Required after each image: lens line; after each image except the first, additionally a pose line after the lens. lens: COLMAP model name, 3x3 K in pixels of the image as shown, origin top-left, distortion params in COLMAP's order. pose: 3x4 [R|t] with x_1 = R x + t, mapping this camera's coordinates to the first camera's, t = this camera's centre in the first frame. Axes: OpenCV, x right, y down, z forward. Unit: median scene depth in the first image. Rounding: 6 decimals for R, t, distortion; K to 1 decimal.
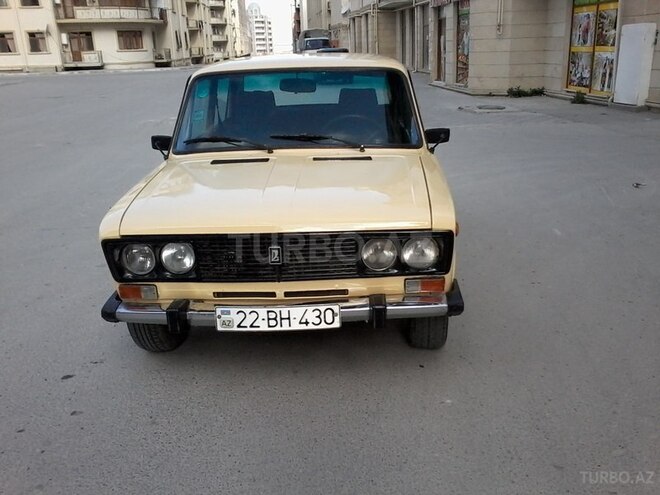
lens RADIAL K [[644.4, 0, 338.7], [0, 644.4, 249.5], [0, 0, 1]] dist [-0.036078, 0.084113]
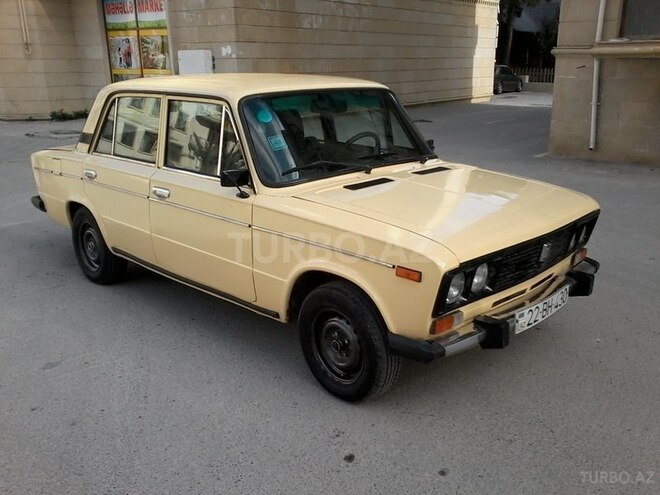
lens RADIAL K [[644.4, 0, 338.7], [0, 644.4, 249.5], [0, 0, 1]] dist [-0.036078, 0.084113]
pose [[0.665024, -0.182481, 0.724185, -0.191547], [0.206965, 0.976741, 0.056062, -0.021533], [-0.717571, 0.112598, 0.687323, 0.081989]]
